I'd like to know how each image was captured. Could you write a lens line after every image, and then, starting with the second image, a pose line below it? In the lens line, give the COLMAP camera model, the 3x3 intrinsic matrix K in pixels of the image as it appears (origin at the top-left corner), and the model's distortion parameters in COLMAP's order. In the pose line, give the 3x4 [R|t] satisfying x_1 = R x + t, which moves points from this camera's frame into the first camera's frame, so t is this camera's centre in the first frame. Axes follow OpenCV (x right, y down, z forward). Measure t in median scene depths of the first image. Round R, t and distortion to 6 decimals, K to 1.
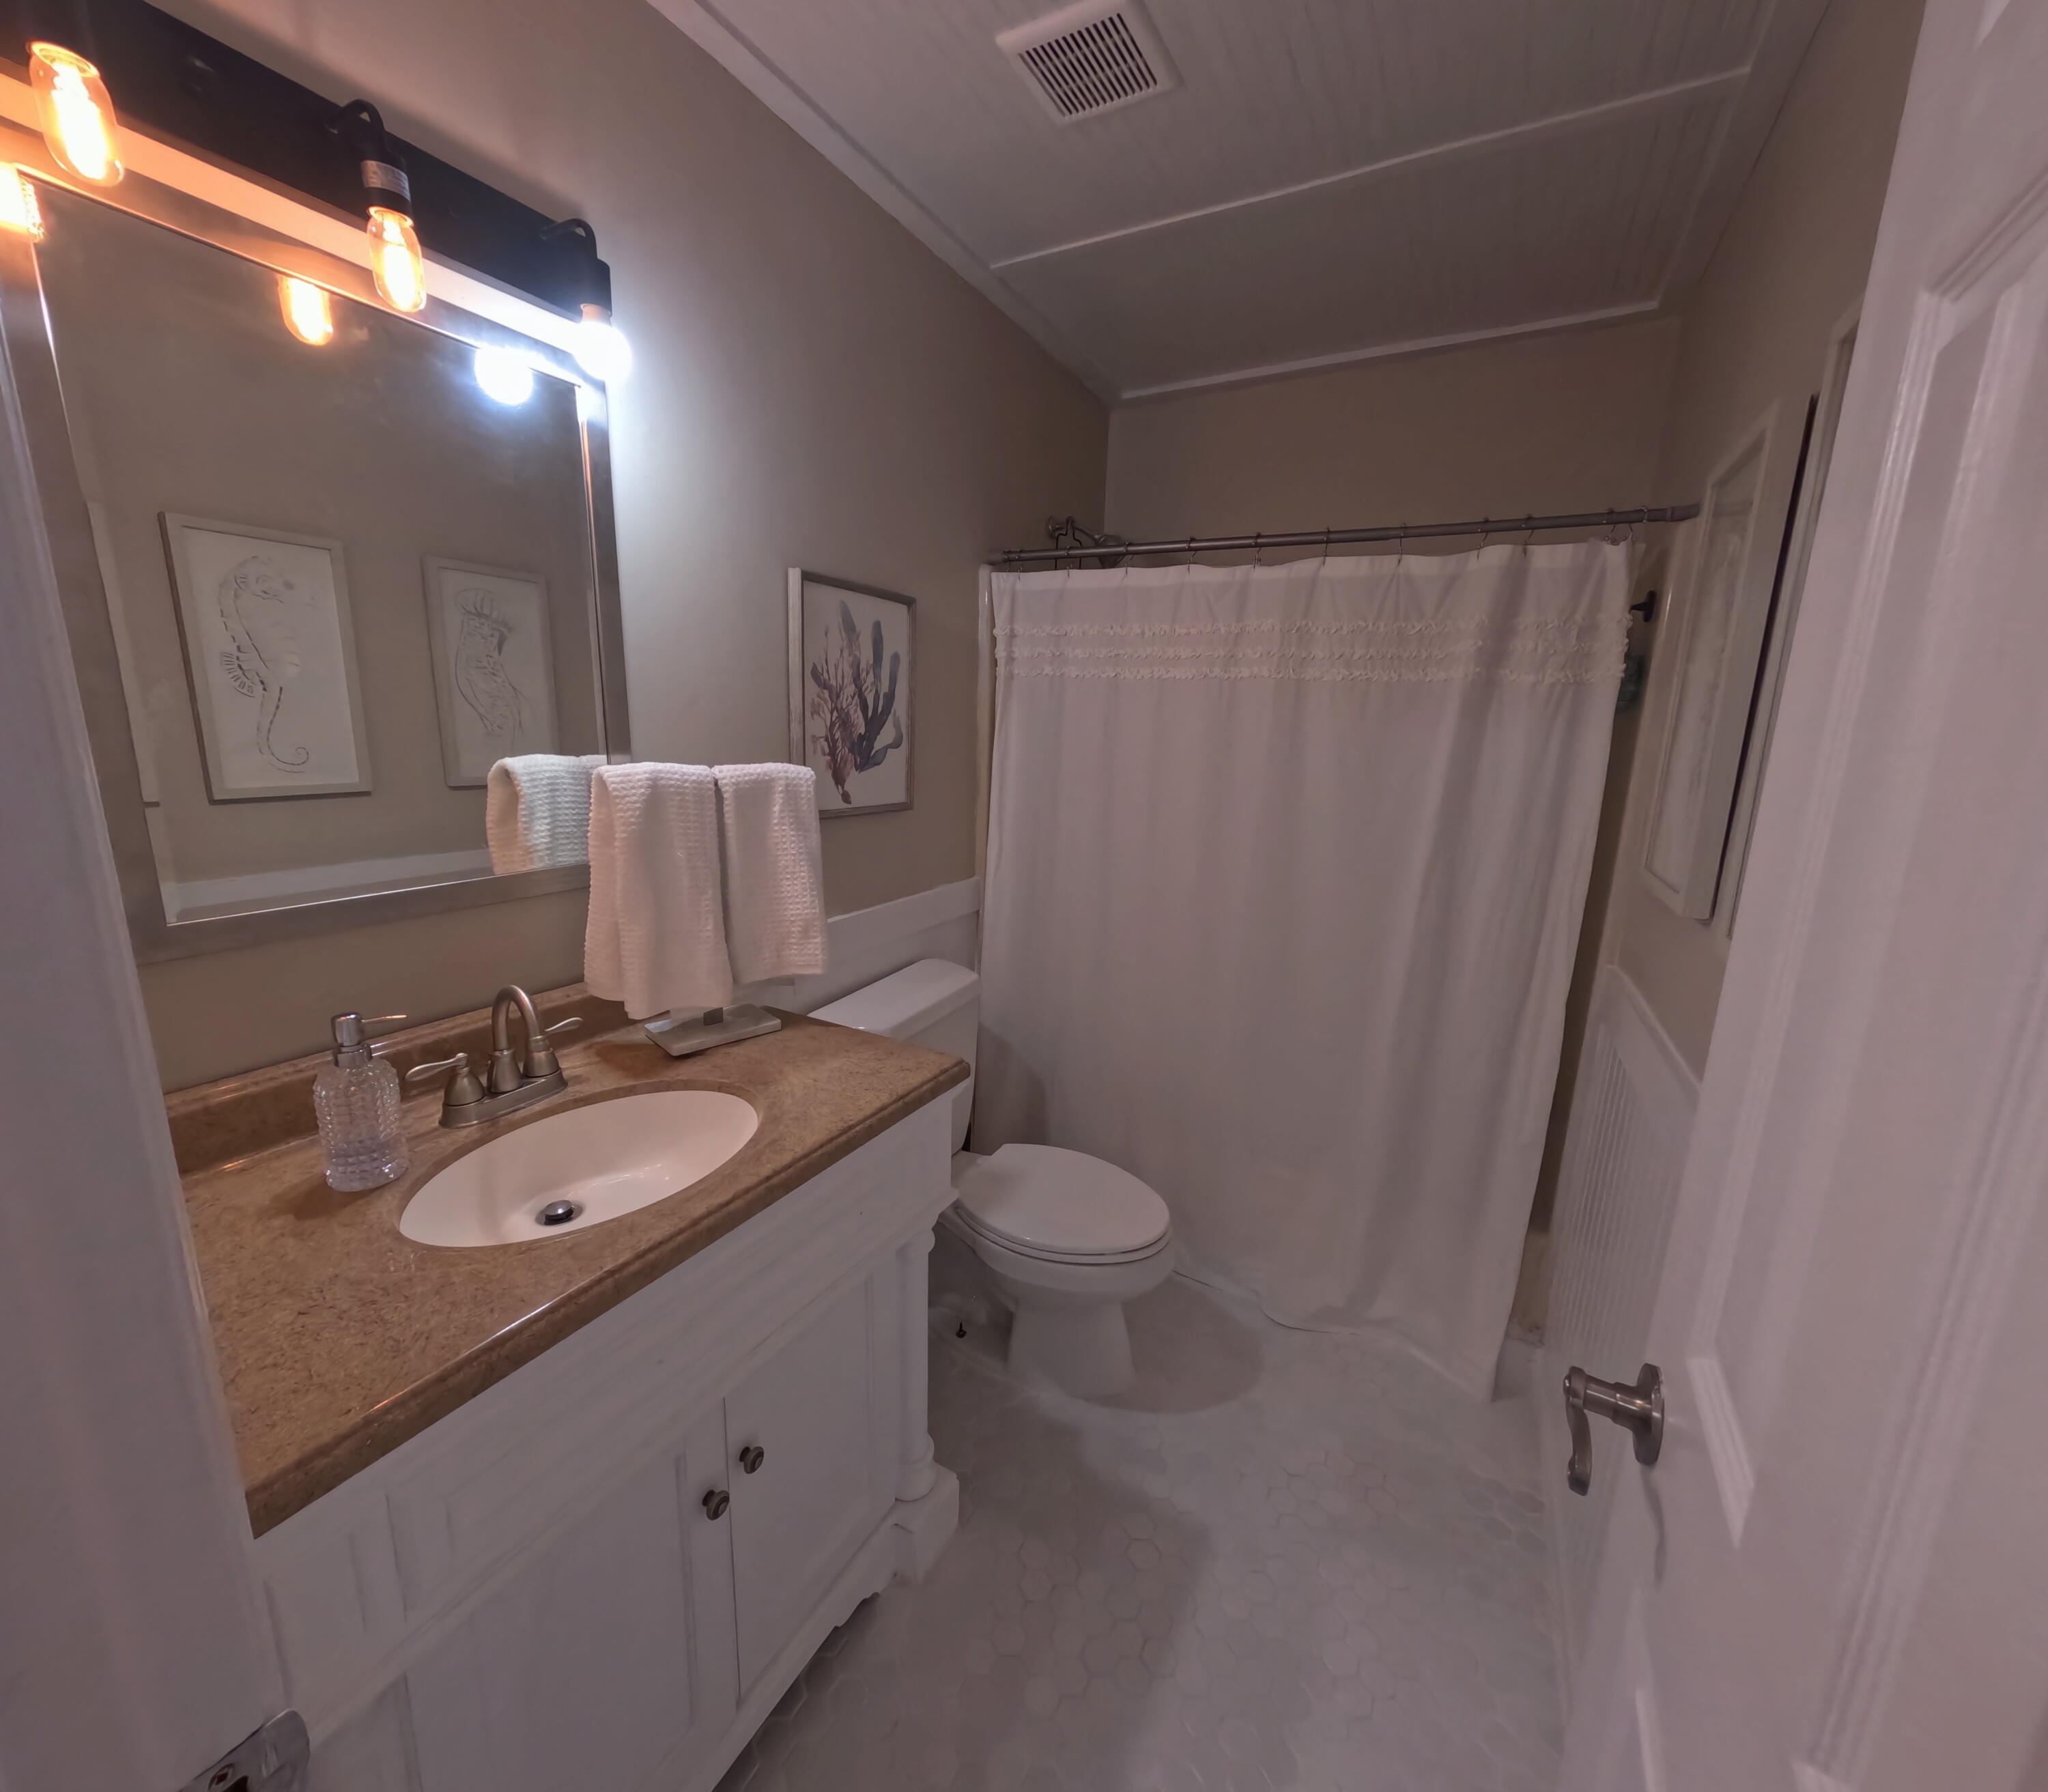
lens RADIAL K [[829.2, 0, 1031.1], [0, 829.2, 892.0], [0, 0, 1]] dist [0.000331, 0.000295]
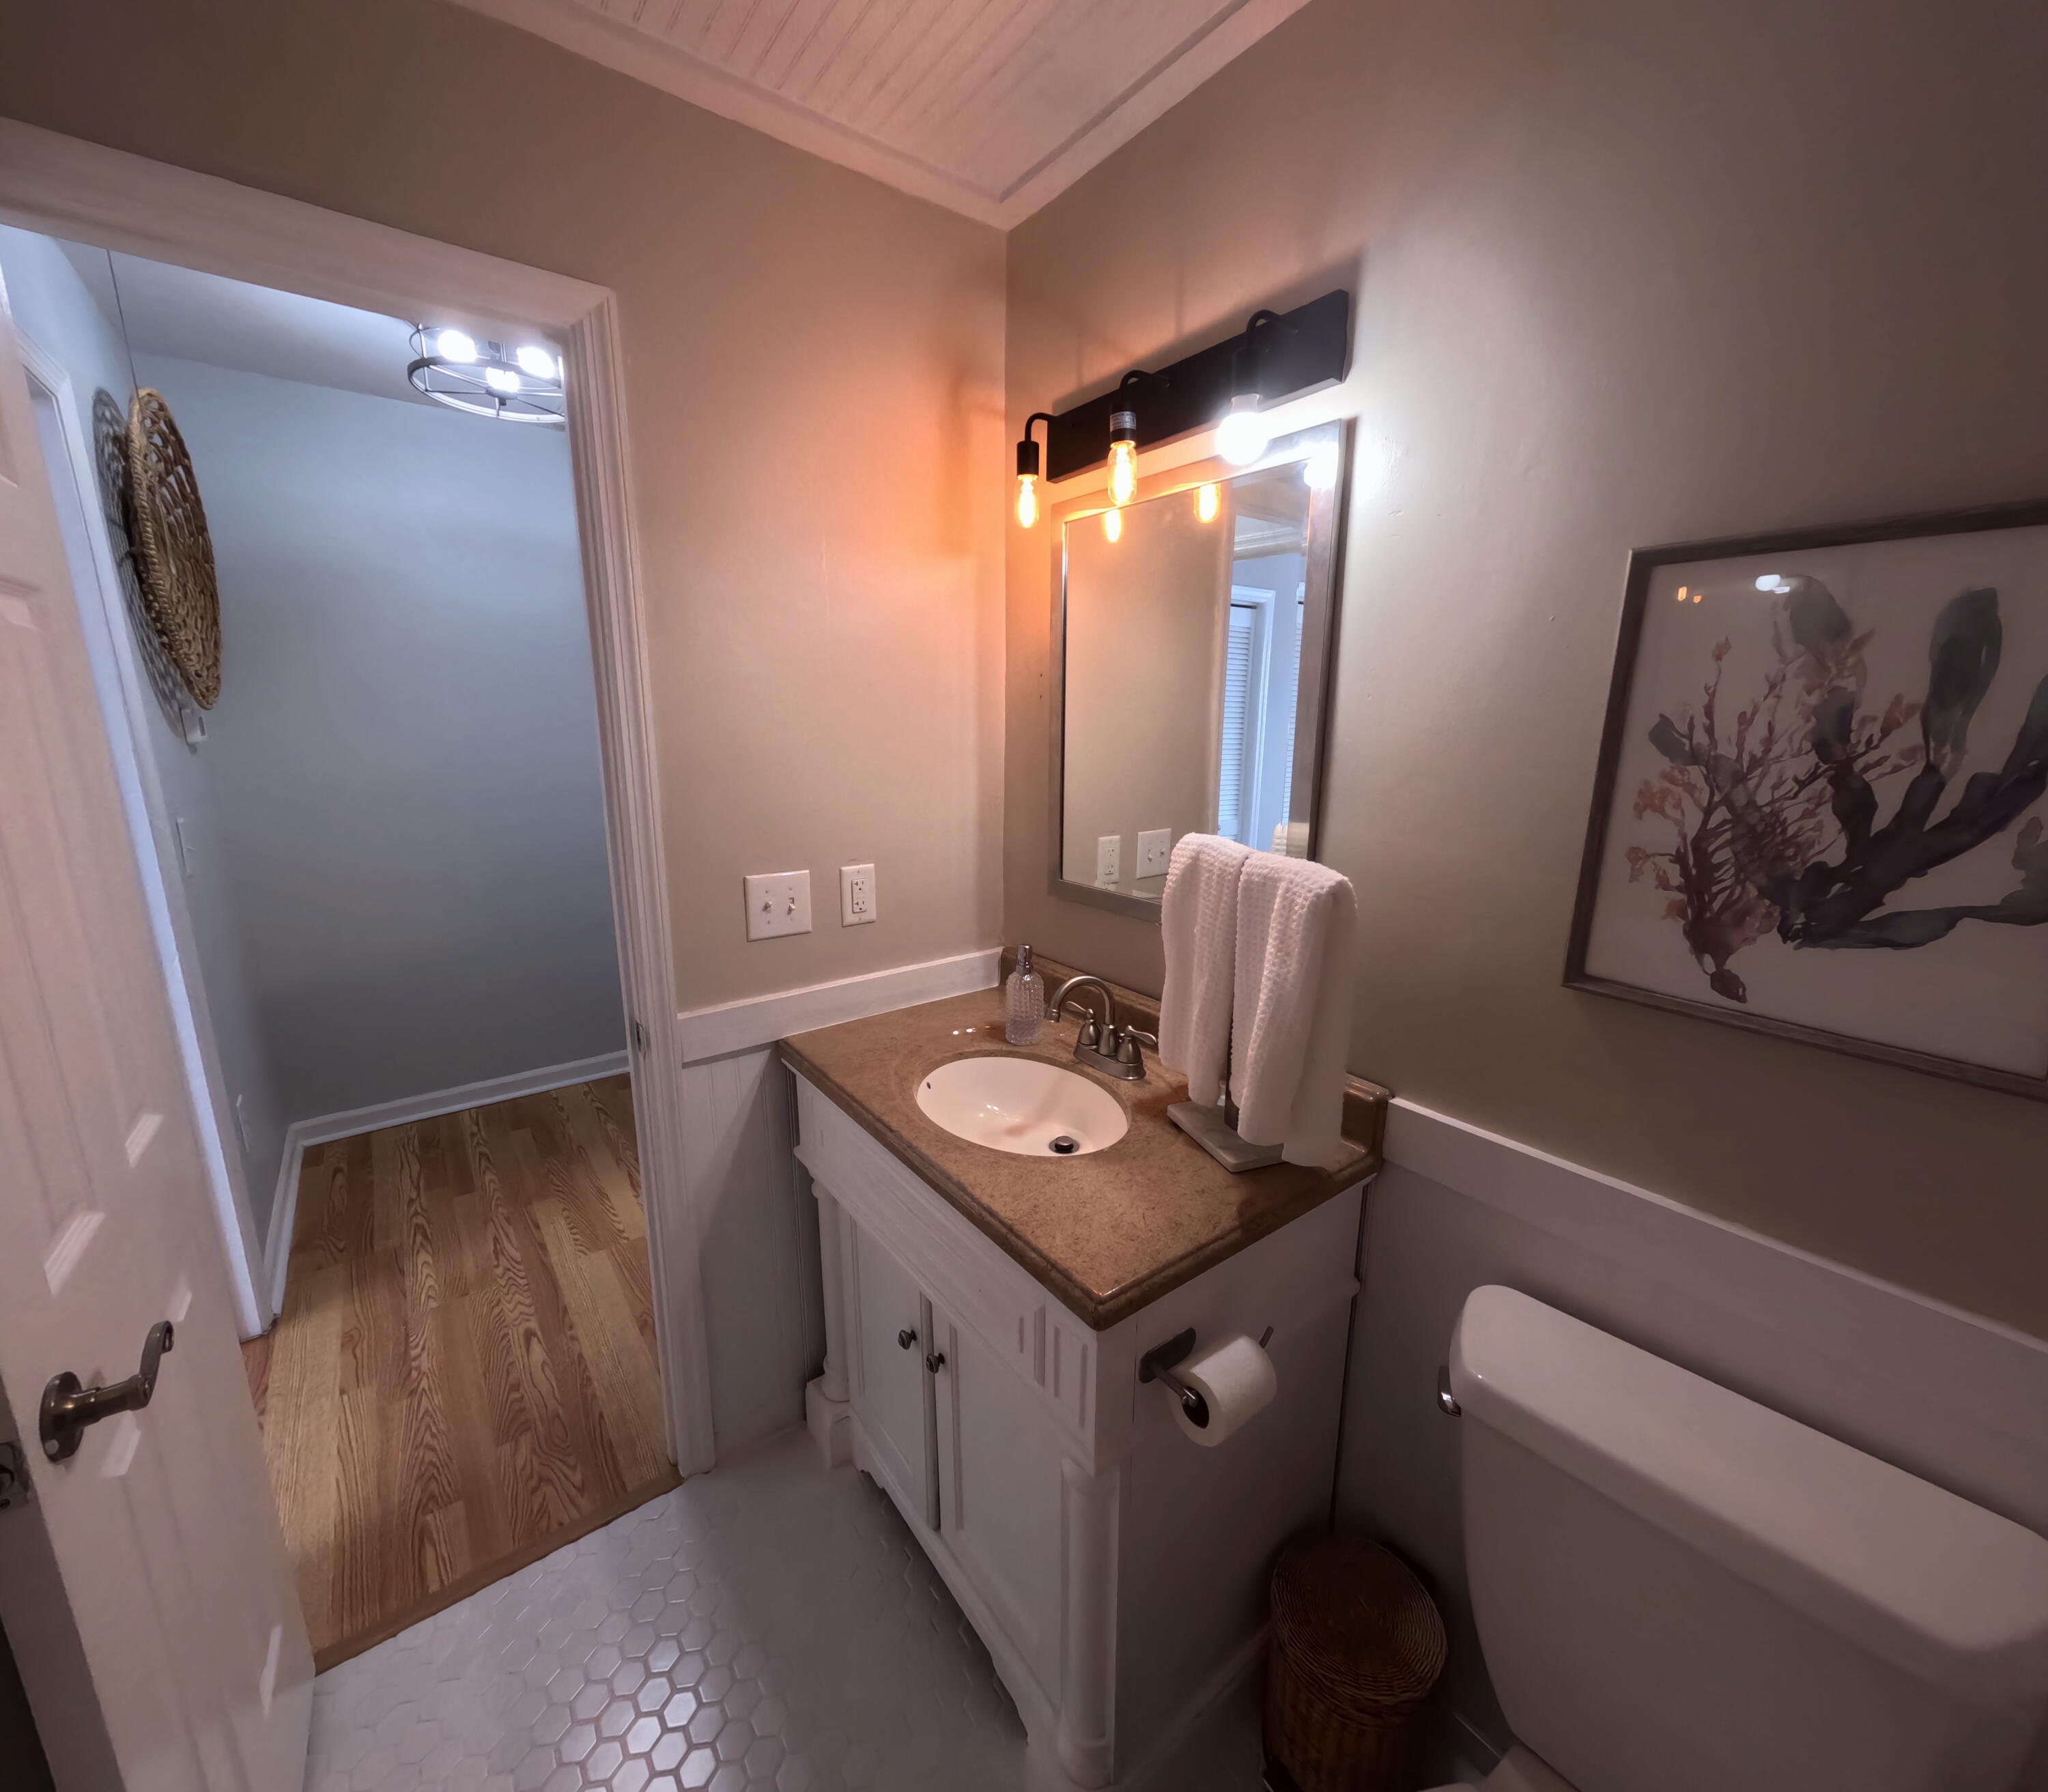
lens RADIAL K [[829.2, 0, 1030.4], [0, 829.2, 900.4], [0, 0, 1]] dist [0.000331, 0.000295]
pose [[-0.400741, 0.164916, -0.901227, 0.379173], [-0.207819, 0.941664, 0.264725, -0.210609], [0.892311, 0.293378, -0.343090, 0.814491]]
